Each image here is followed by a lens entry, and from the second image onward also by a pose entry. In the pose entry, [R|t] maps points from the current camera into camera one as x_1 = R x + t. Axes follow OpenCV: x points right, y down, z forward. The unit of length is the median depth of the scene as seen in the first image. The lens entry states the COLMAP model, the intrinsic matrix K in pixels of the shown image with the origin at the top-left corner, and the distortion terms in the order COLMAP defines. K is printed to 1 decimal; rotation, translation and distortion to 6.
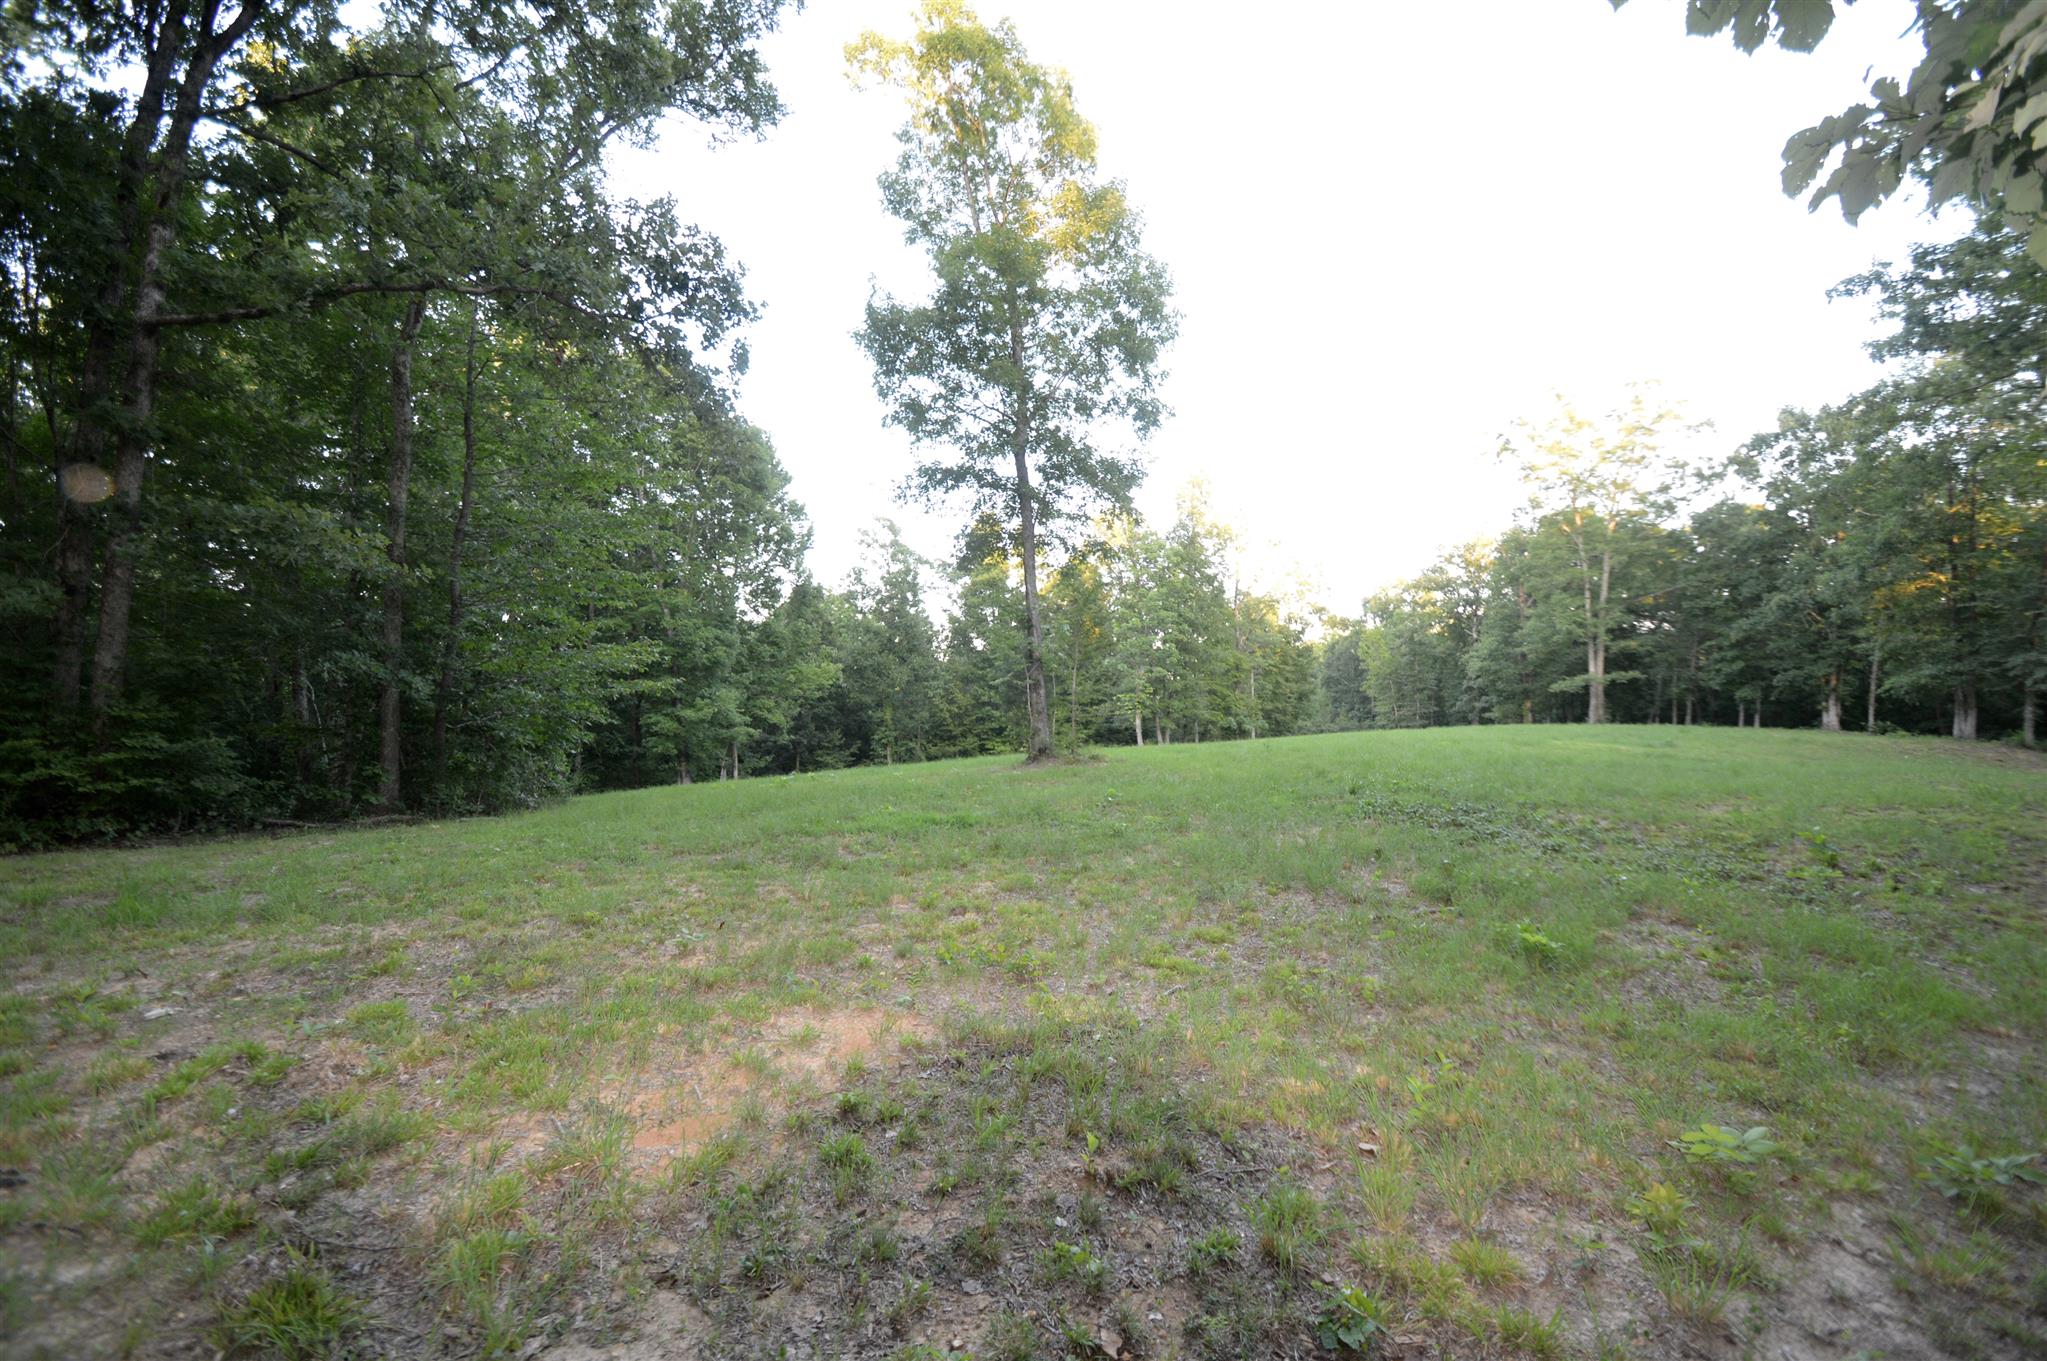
lens RADIAL K [[962.1, 0, 975.4], [0, 962.1, 648.7], [0, 0, 1]] dist [0.006200, 0.000383]
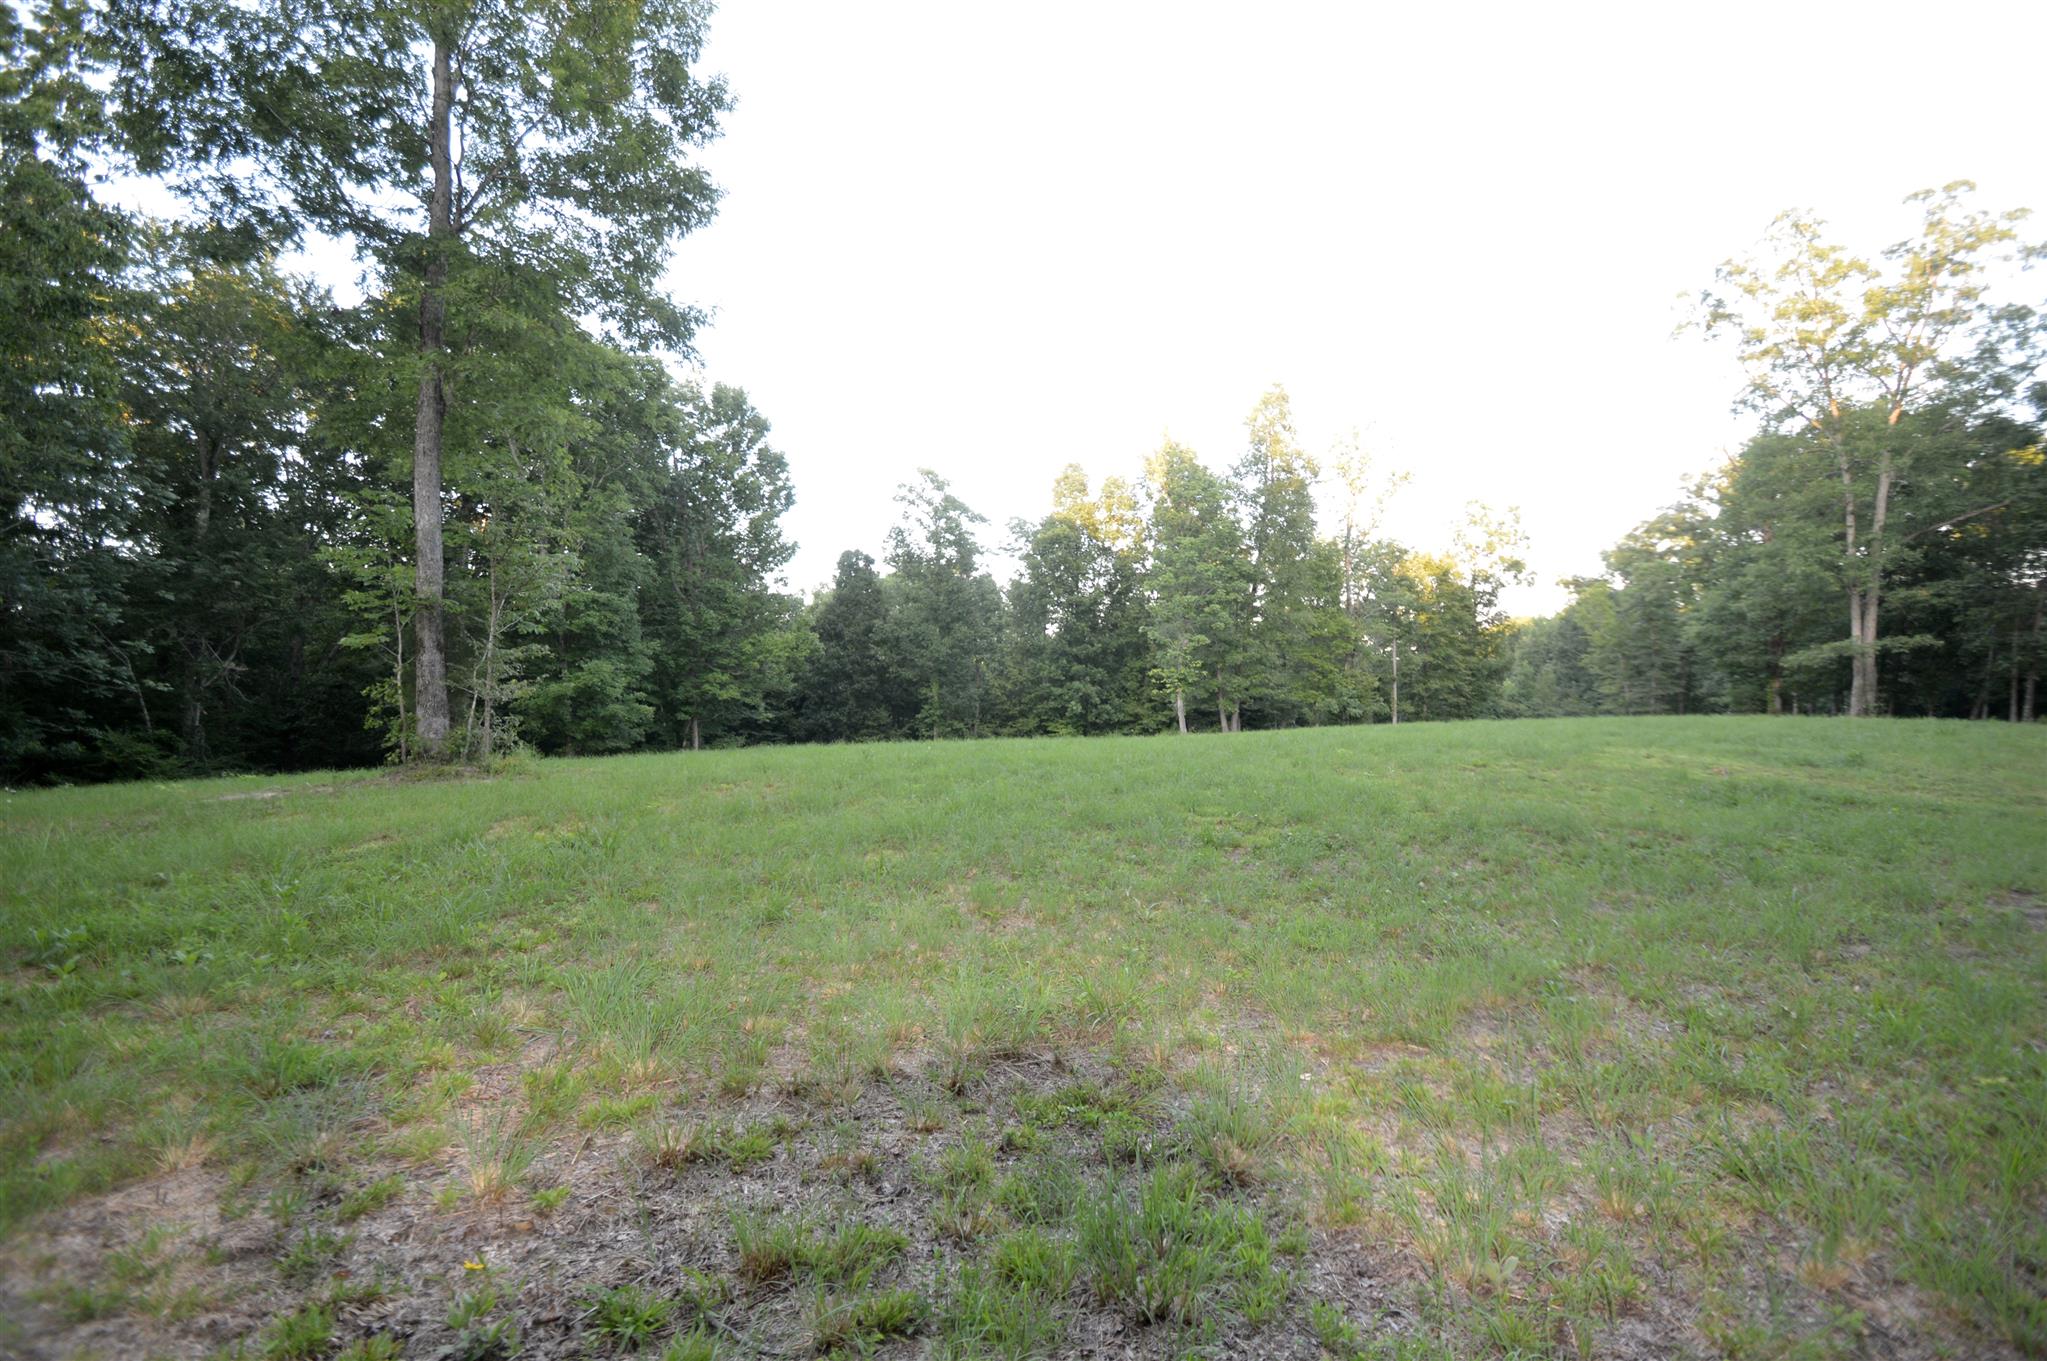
lens RADIAL K [[924.6, 0, 1016.0], [0, 924.6, 645.9], [0, 0, 1]] dist [0.002415, 0.000351]
pose [[0.962683, -0.003344, -0.270611, 0.232152], [0.008755, 0.999785, 0.018790, 0.011894], [0.270490, -0.020458, 0.962505, 0.209389]]
